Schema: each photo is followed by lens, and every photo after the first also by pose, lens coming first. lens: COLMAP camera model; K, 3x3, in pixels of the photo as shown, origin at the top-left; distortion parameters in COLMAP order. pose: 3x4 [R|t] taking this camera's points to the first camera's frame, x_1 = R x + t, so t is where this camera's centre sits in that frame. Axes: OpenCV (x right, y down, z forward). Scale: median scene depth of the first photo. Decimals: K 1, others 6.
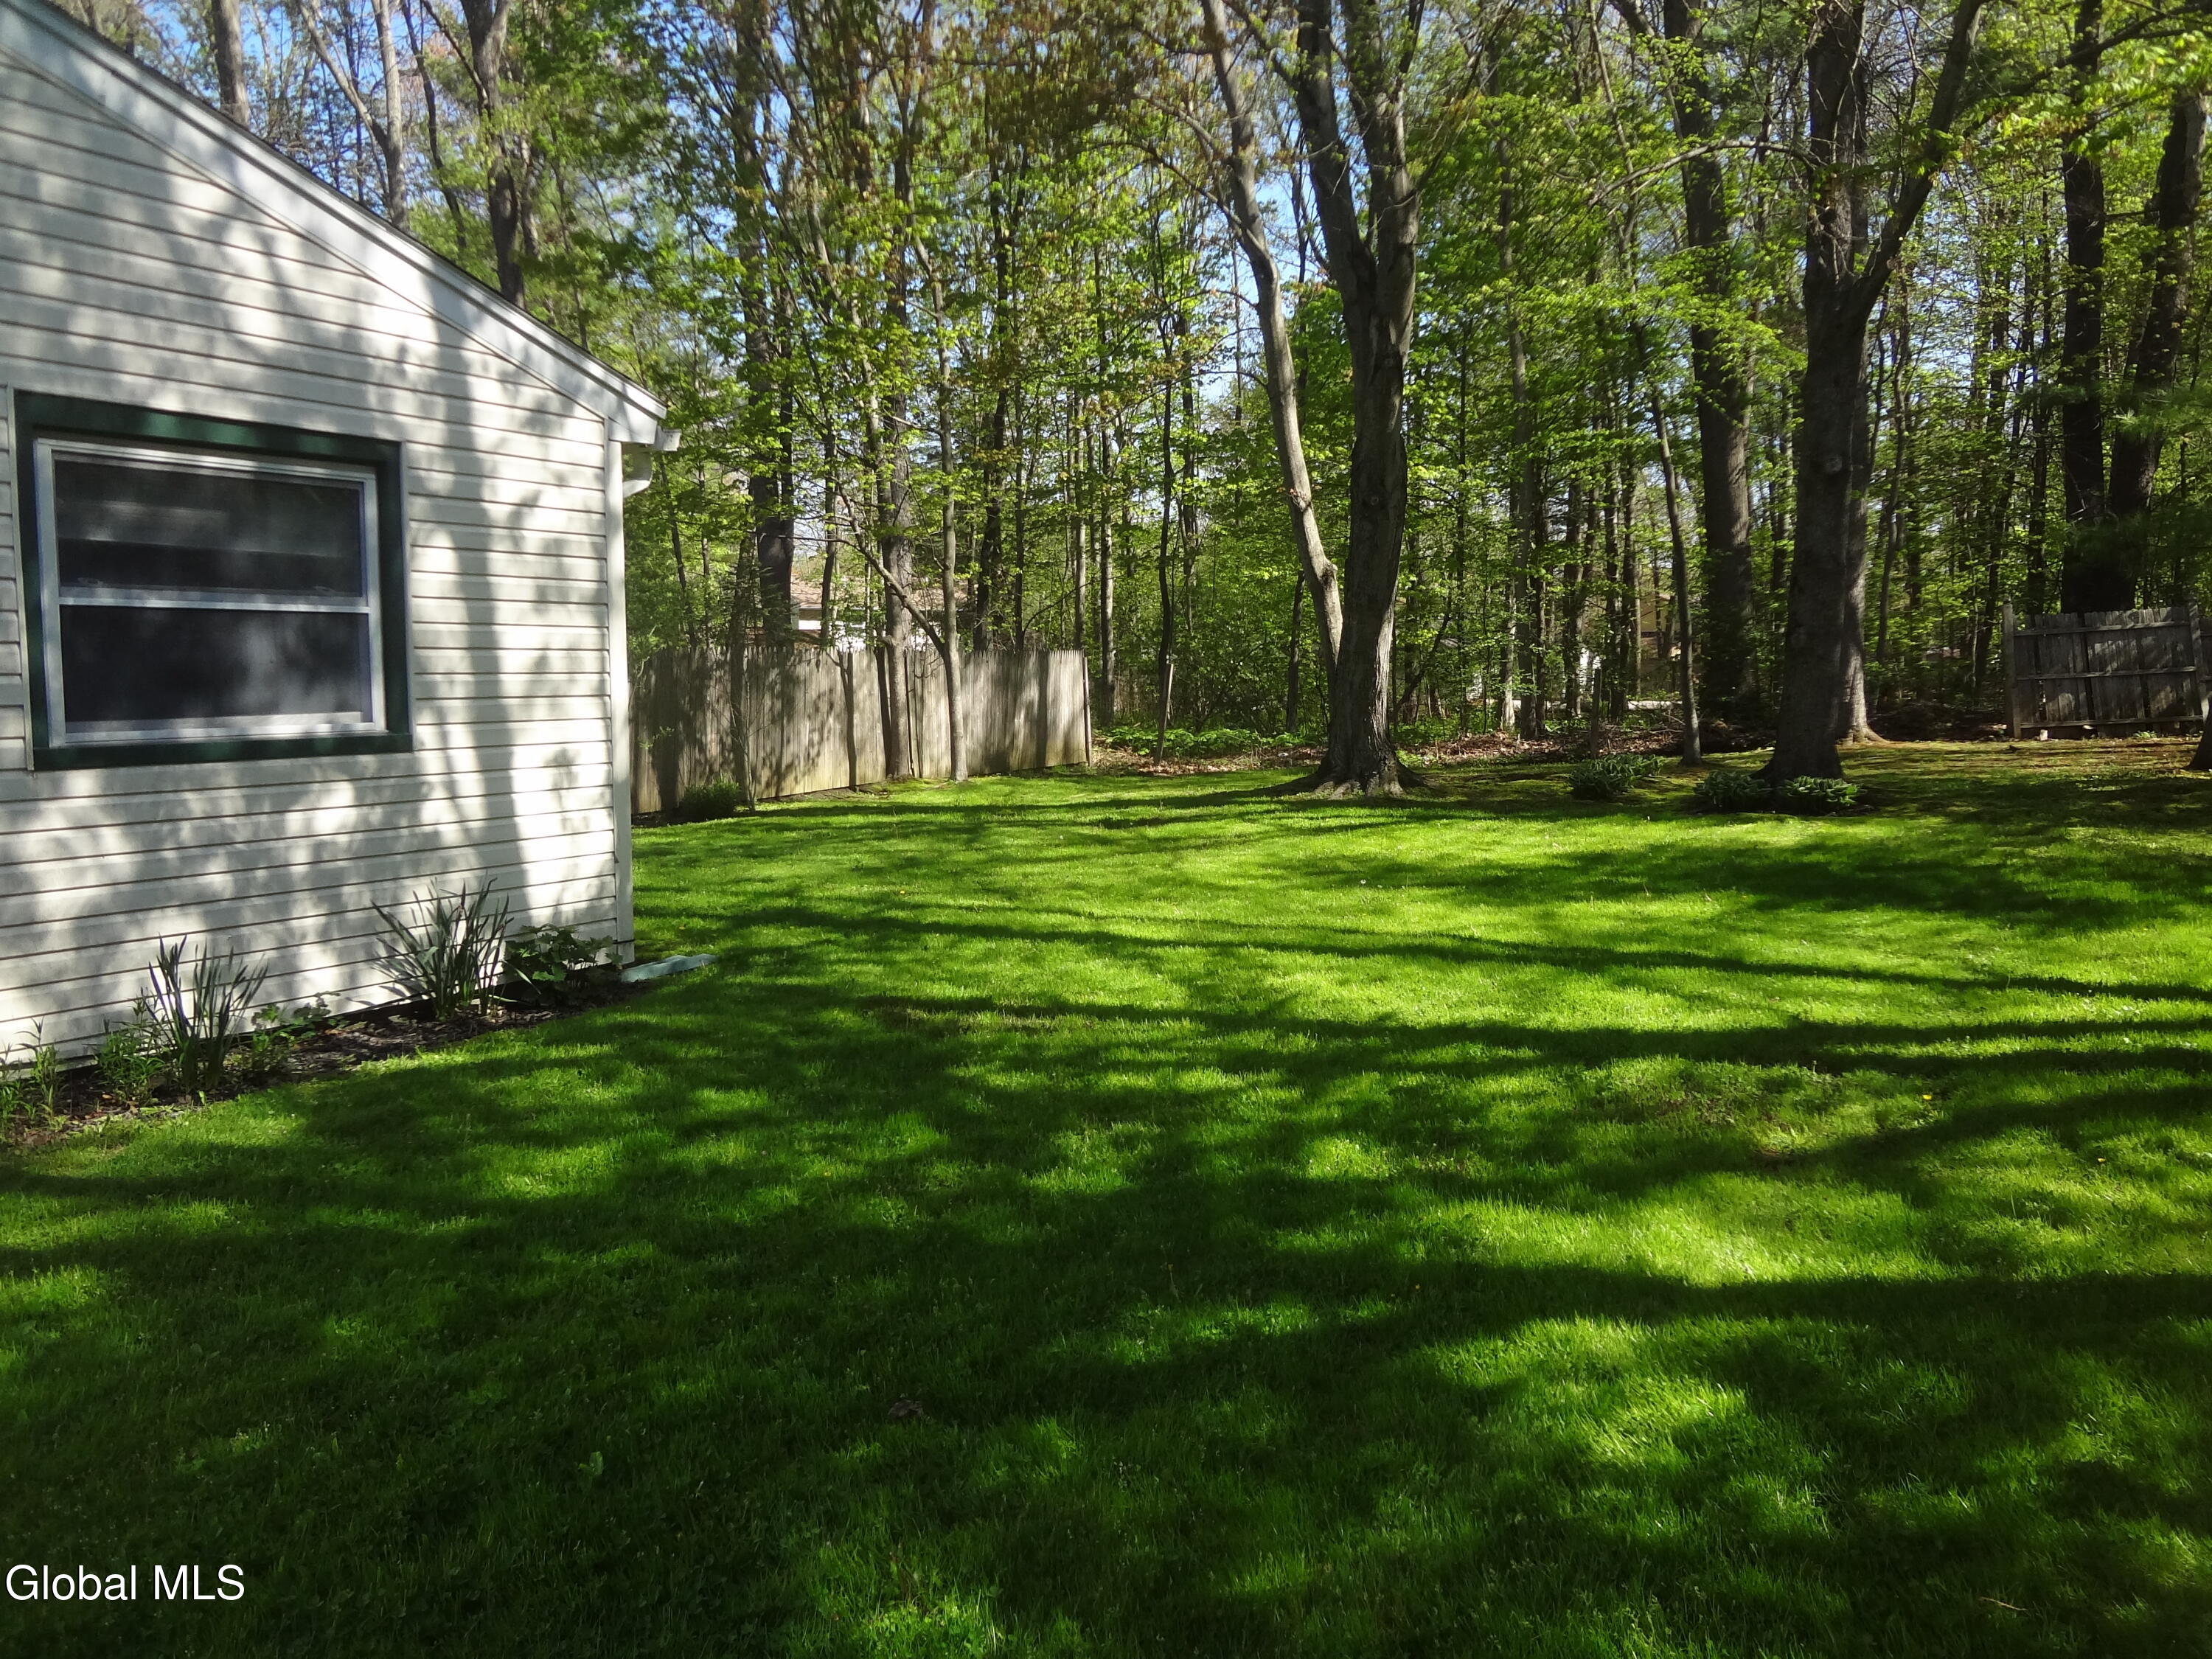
lens RADIAL K [[1648.9, 0, 1124.0], [0, 1648.9, 826.0], [0, 0, 1]] dist [-0.044397, -0.001347]
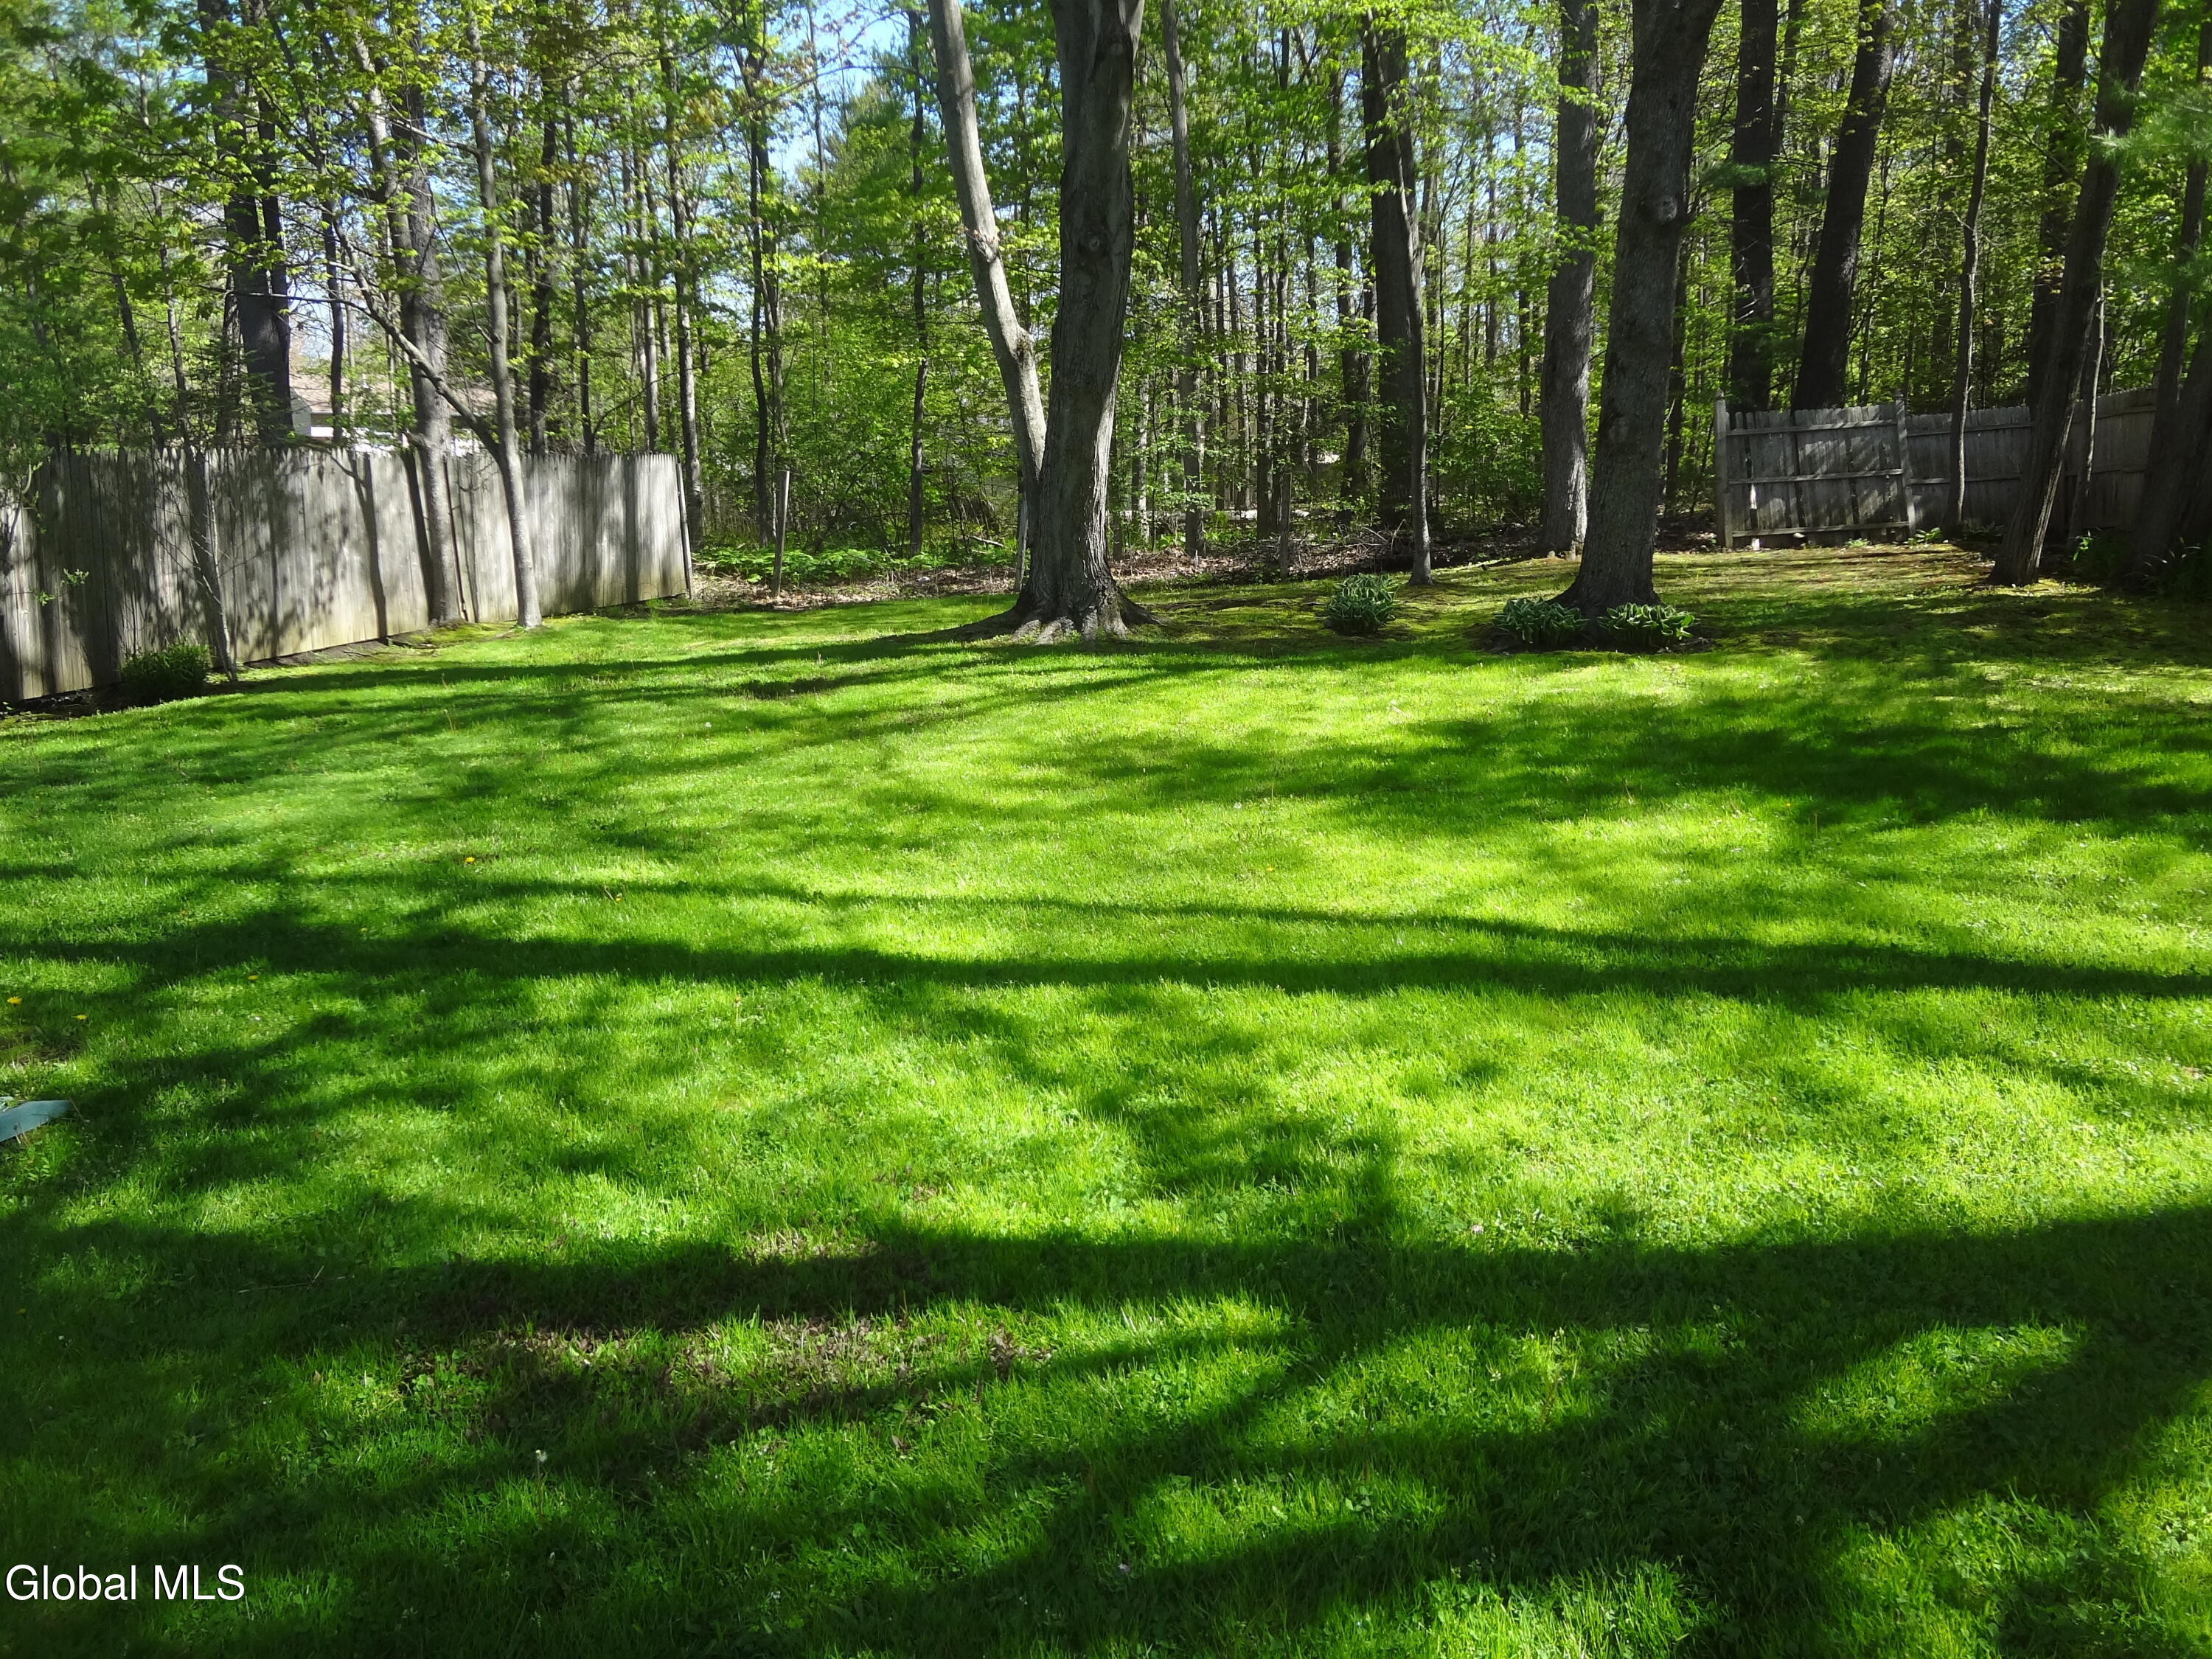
lens RADIAL K [[1648.9, 0, 1124.0], [0, 1648.9, 826.0], [0, 0, 1]] dist [-0.044397, -0.001347]
pose [[0.967648, -0.056369, 0.245927, -0.029712], [0.028452, 0.992885, 0.115631, -0.018113], [-0.250695, -0.104893, 0.962367, 0.217497]]
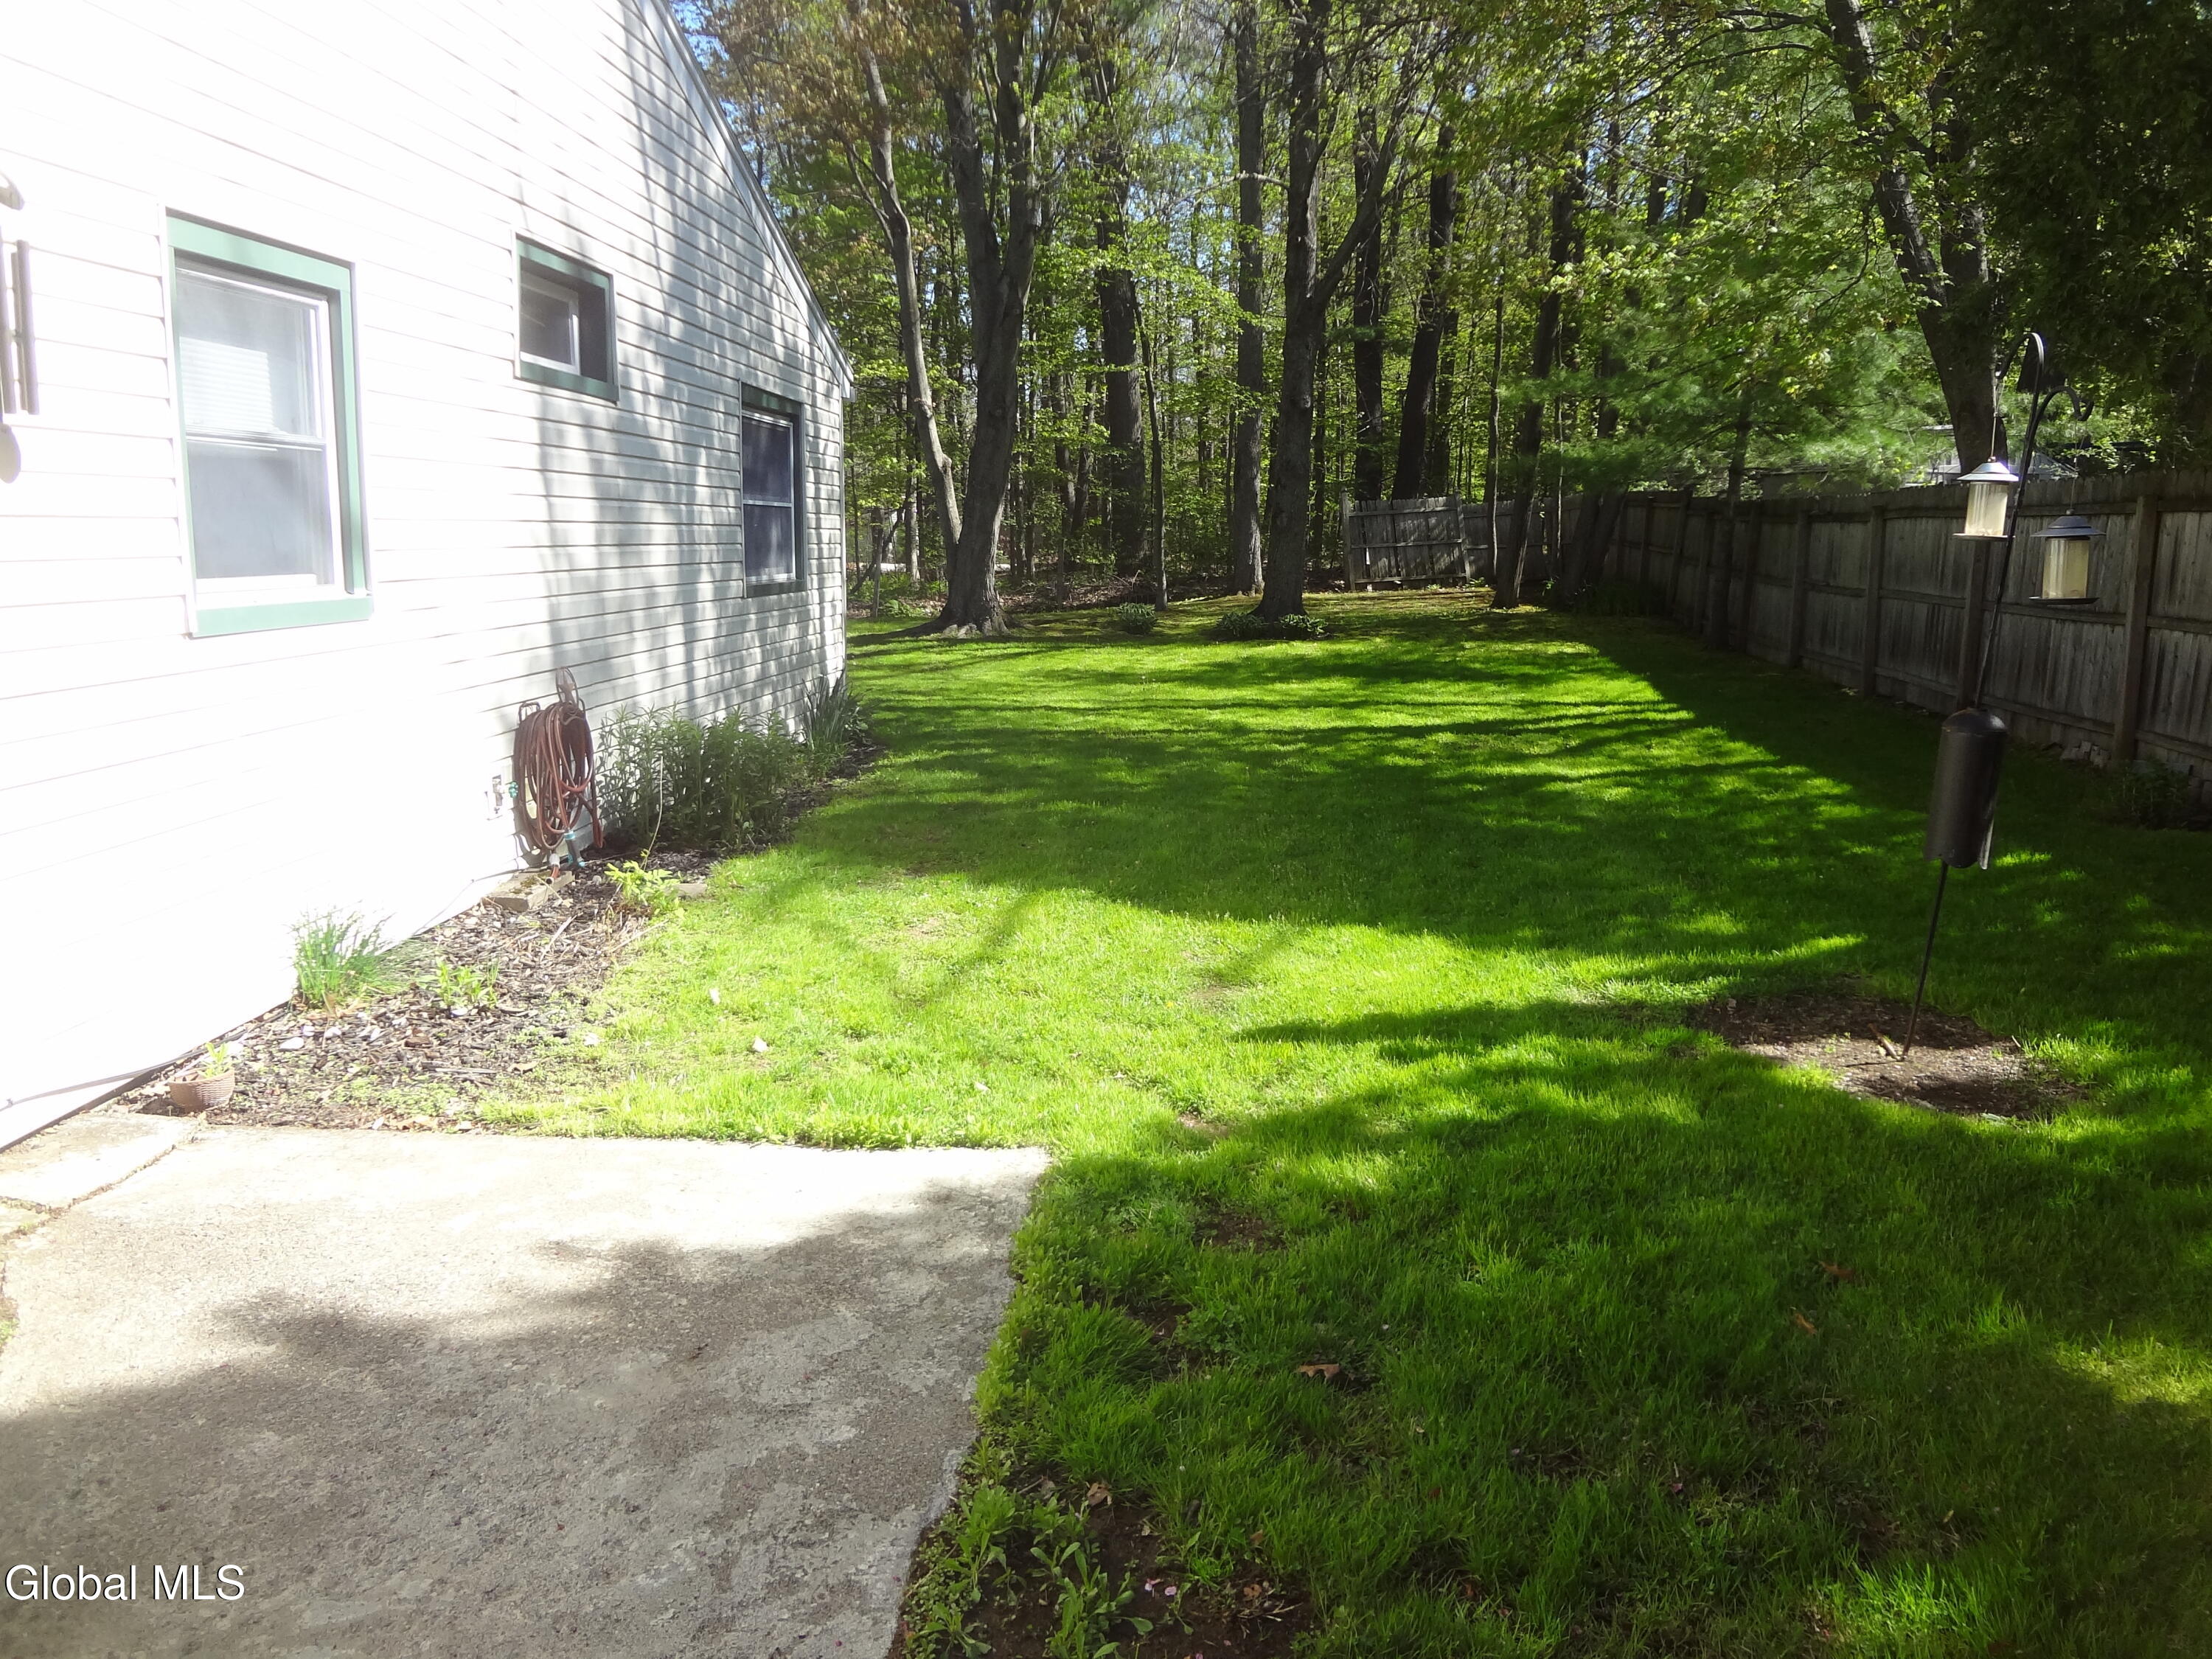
lens RADIAL K [[1632.0, 0, 1105.9], [0, 1632.0, 773.1], [0, 0, 1]] dist [-0.062720, 0.002745]
pose [[0.904703, -0.053448, 0.422676, -0.309411], [0.031926, 0.997815, 0.057842, 0.019430], [-0.424844, -0.038835, 0.904433, -0.231725]]
